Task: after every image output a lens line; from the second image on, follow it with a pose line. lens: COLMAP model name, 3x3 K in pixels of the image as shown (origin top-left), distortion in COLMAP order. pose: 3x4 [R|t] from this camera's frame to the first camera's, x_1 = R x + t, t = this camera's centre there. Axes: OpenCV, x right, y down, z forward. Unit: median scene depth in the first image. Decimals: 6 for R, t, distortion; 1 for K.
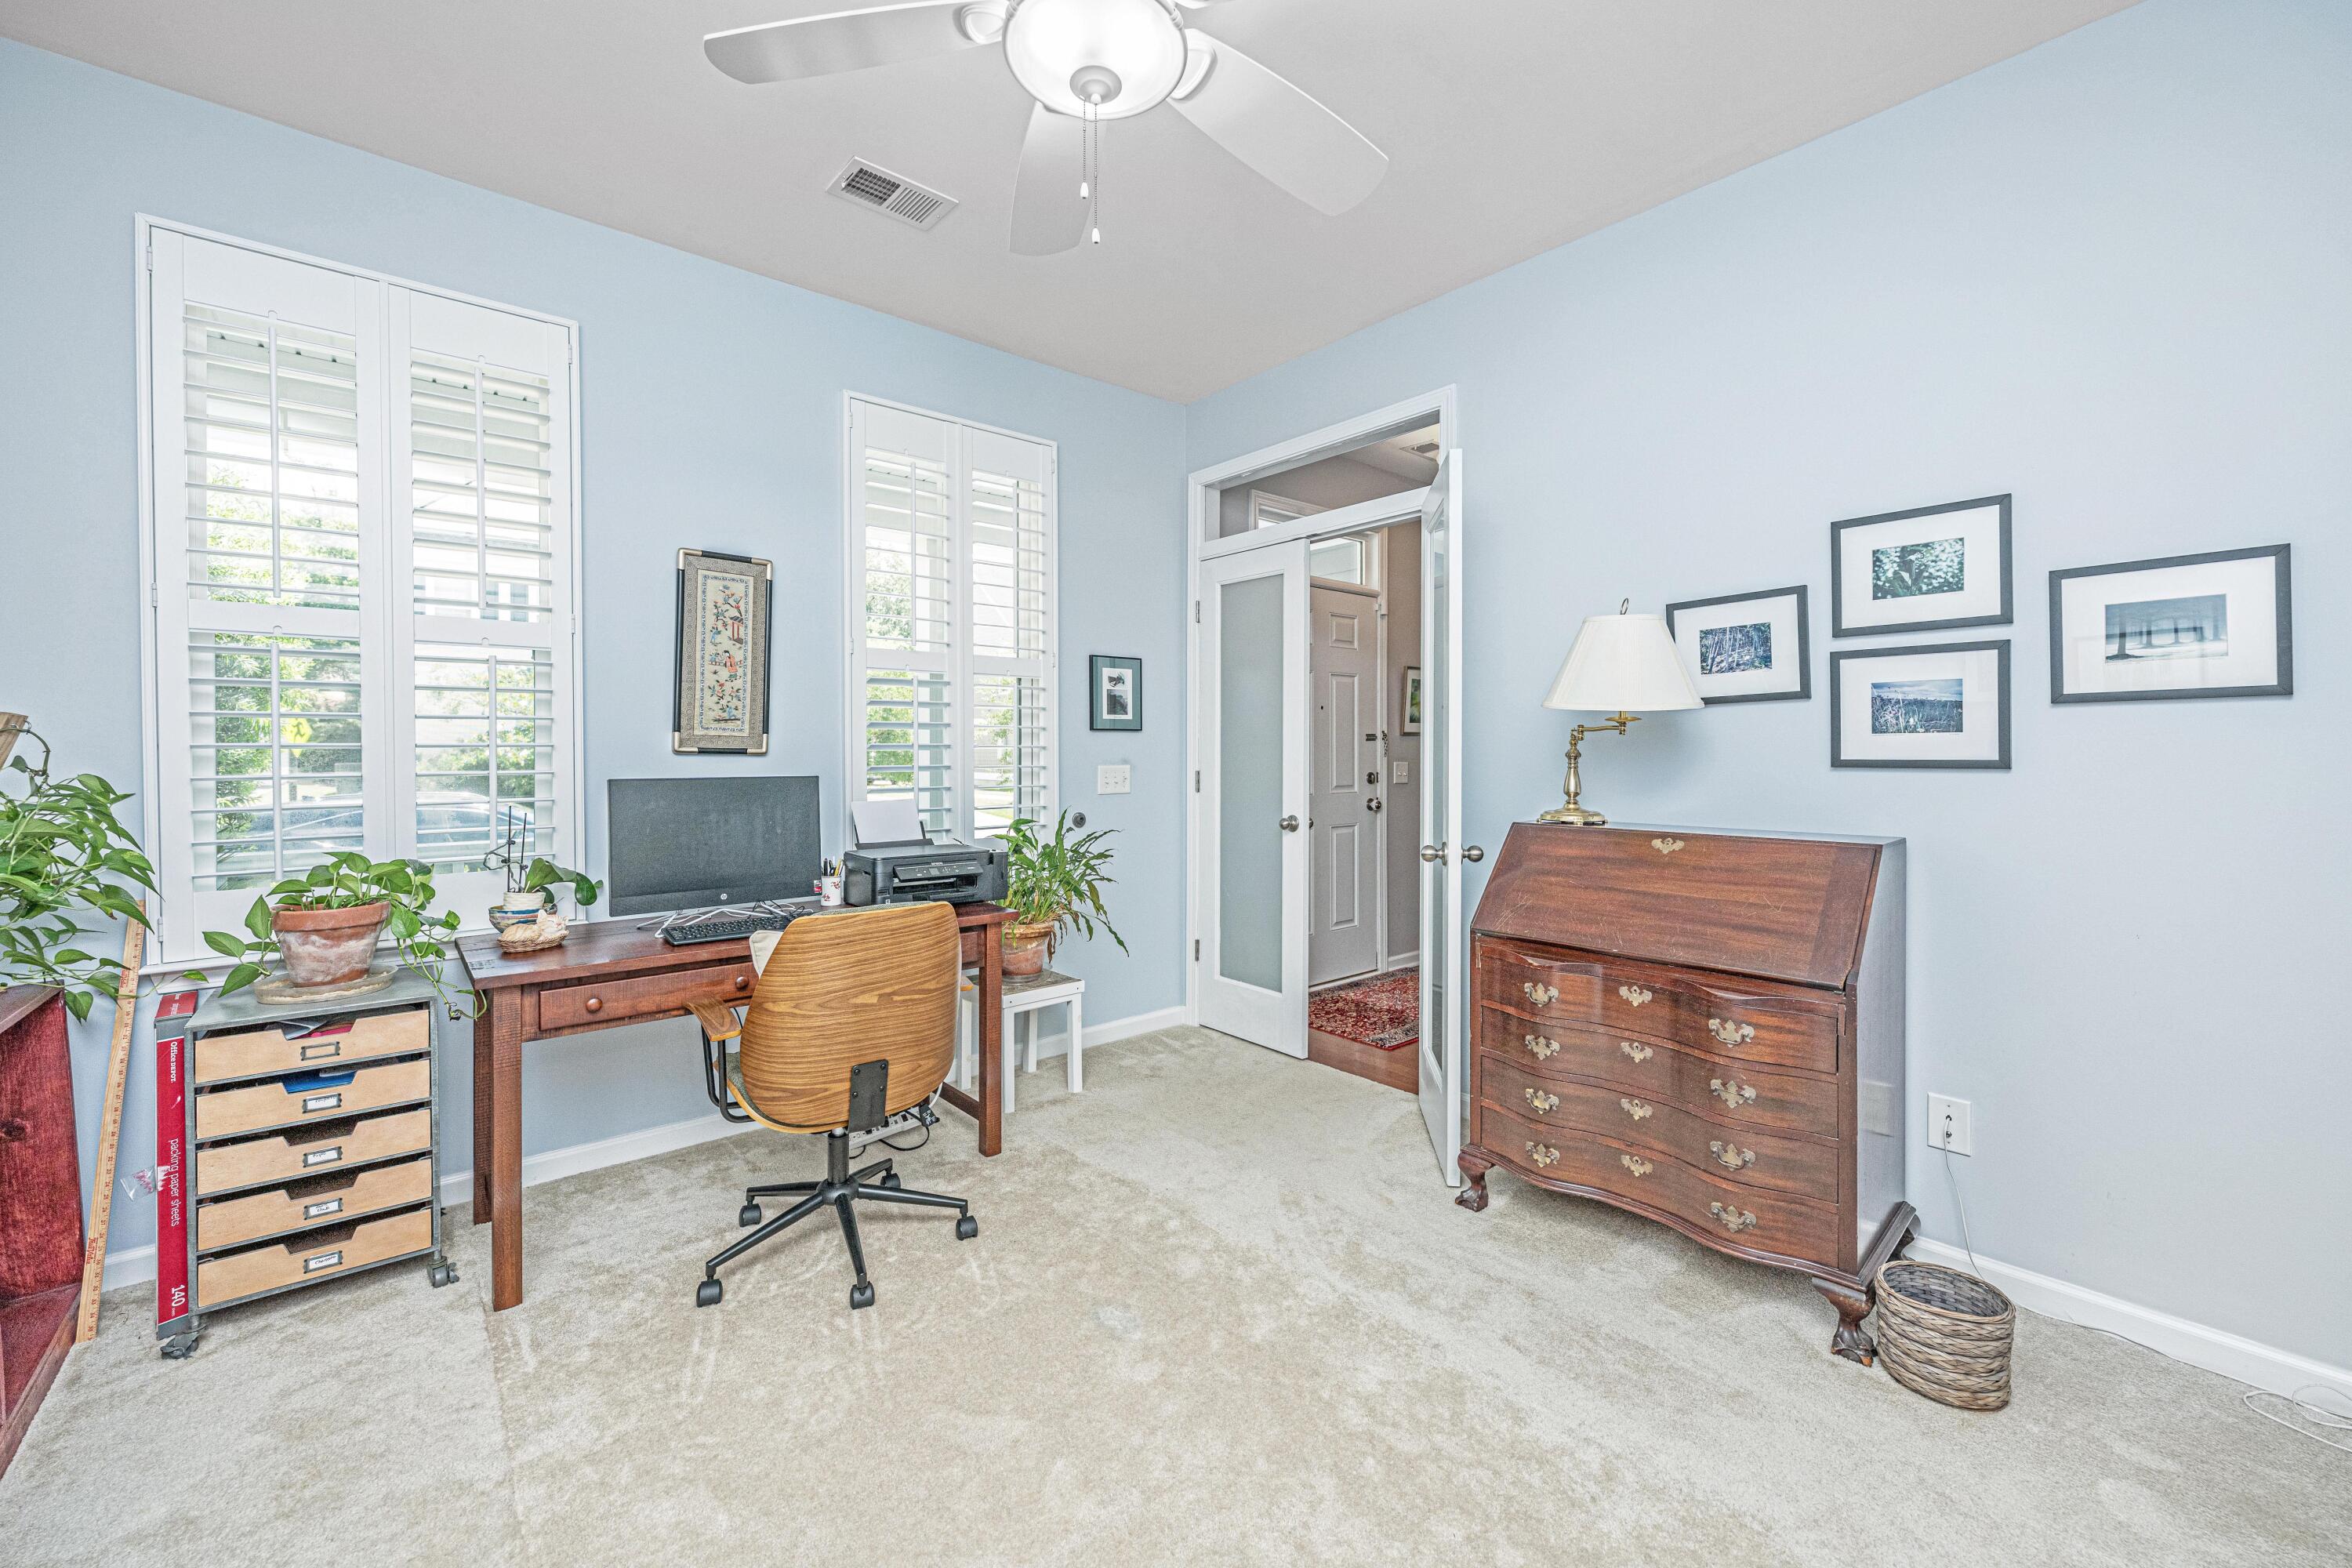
lens RADIAL K [[941.6, 0, 1170.0], [0, 941.6, 760.8], [0, 0, 1]] dist [-0.000121, -0.000130]
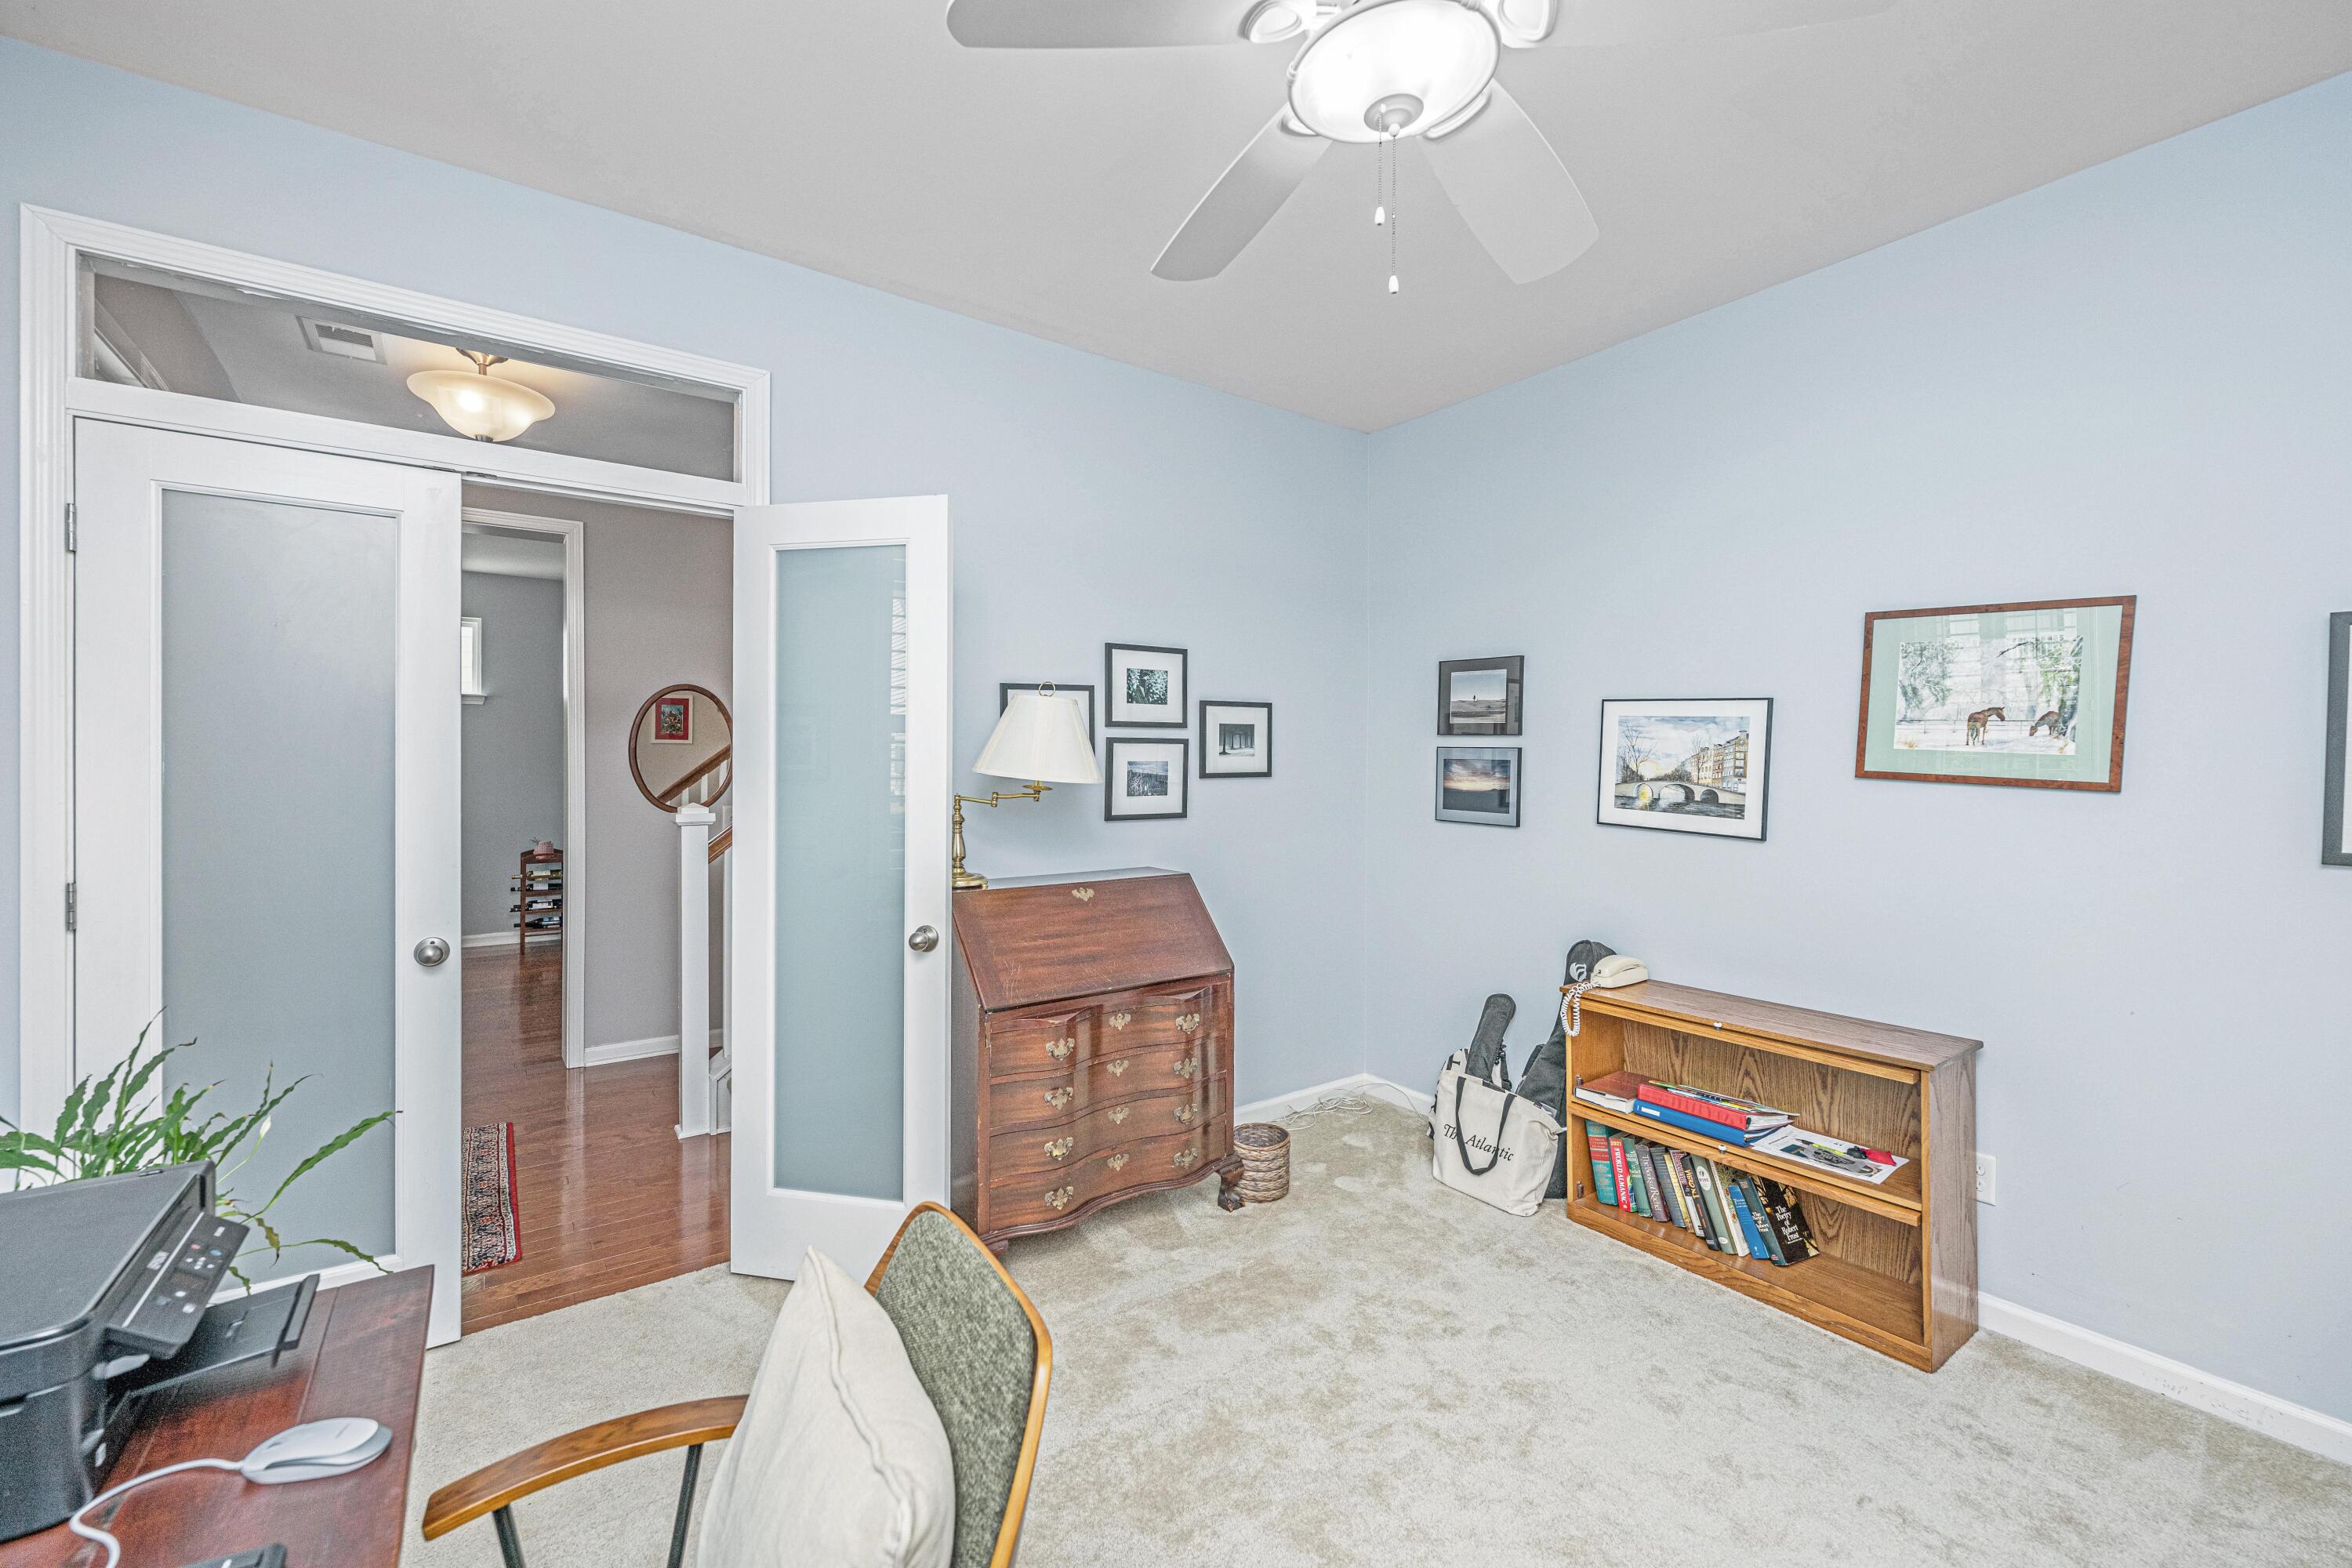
lens RADIAL K [[941.6, 0, 1166.3], [0, 941.6, 781.5], [0, 0, 1]] dist [-0.000121, -0.000130]
pose [[0.096337, -0.022935, 0.995085, -0.692780], [0.006383, 0.999728, 0.022424, -0.085386], [-0.995328, 0.004191, 0.096457, 0.823883]]
